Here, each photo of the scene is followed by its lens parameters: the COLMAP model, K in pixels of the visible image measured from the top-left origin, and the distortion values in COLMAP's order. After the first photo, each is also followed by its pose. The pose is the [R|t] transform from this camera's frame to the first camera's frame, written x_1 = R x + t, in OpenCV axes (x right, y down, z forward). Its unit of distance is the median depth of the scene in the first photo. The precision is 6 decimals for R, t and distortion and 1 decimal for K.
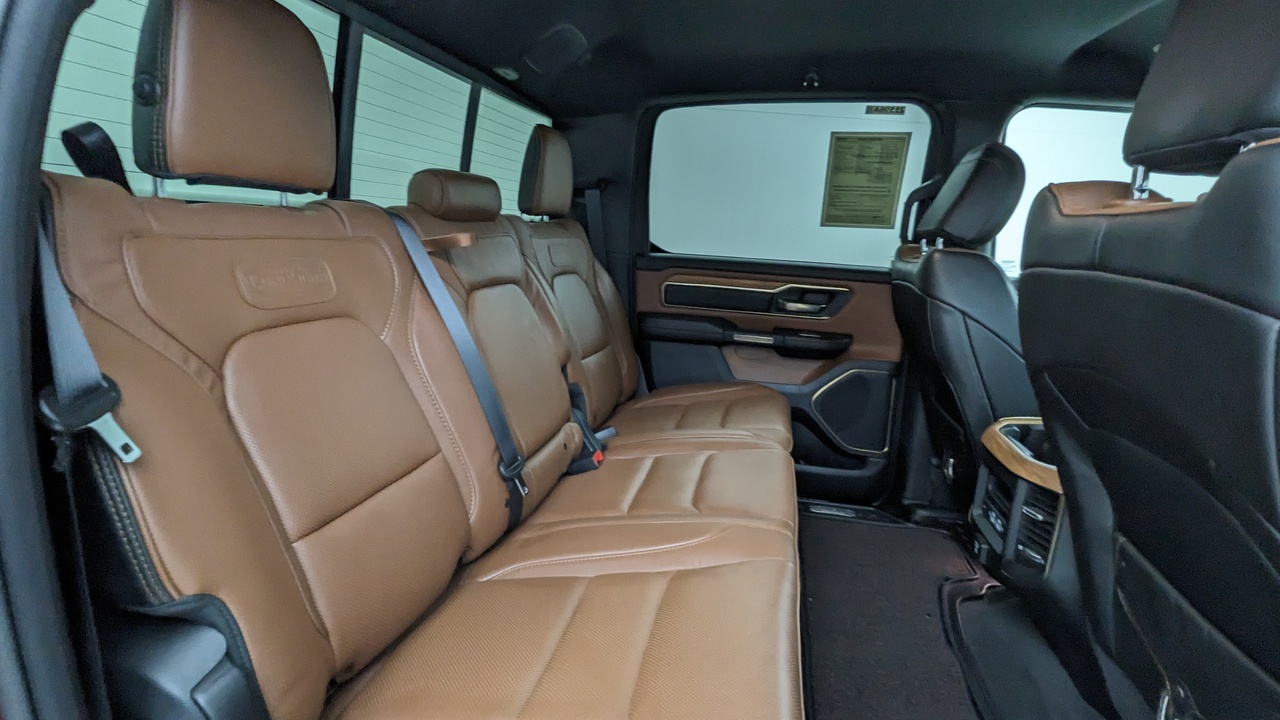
lens RADIAL K [[618.1, 0, 641.4], [0, 618.1, 363.7], [0, 0, 1]] dist [0.002950, -0.000815]
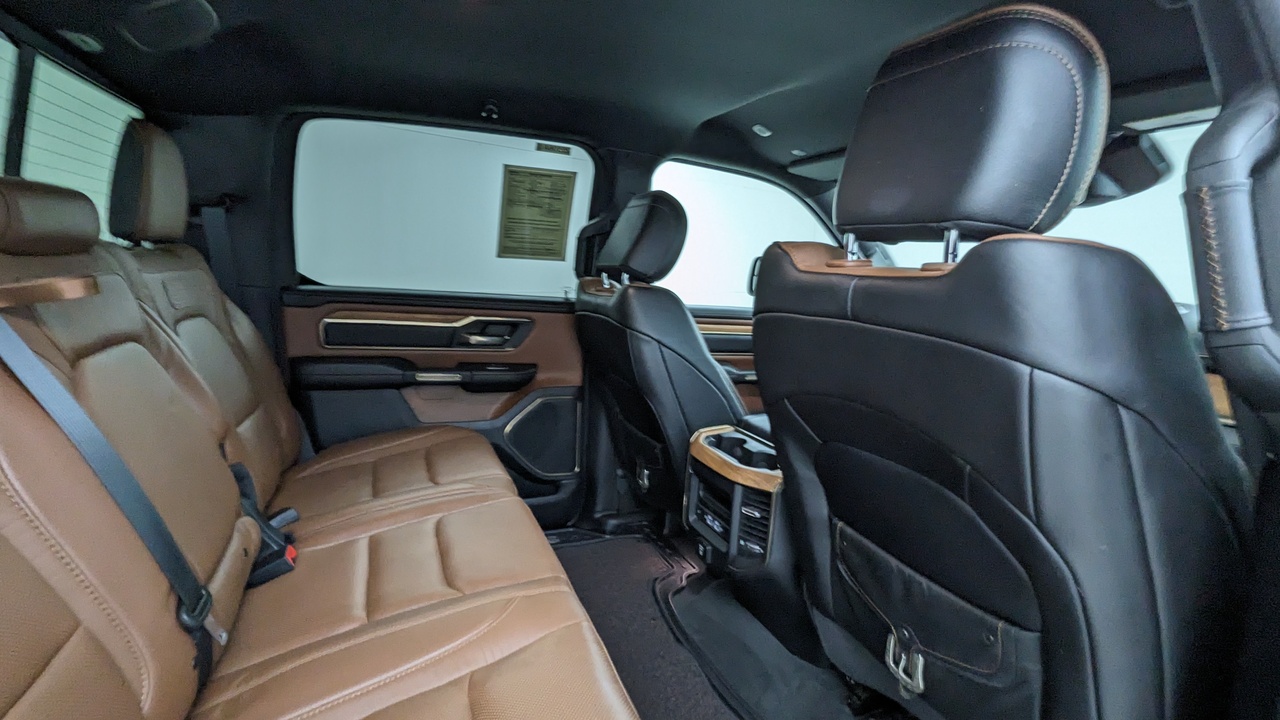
lens RADIAL K [[618.1, 0, 641.4], [0, 618.1, 363.7], [0, 0, 1]] dist [0.002950, -0.000815]
pose [[0.821751, -0.085548, 0.563388, -0.110897], [0.101807, 0.994801, 0.002561, -0.039681], [-0.560678, 0.055253, 0.826188, 0.079415]]
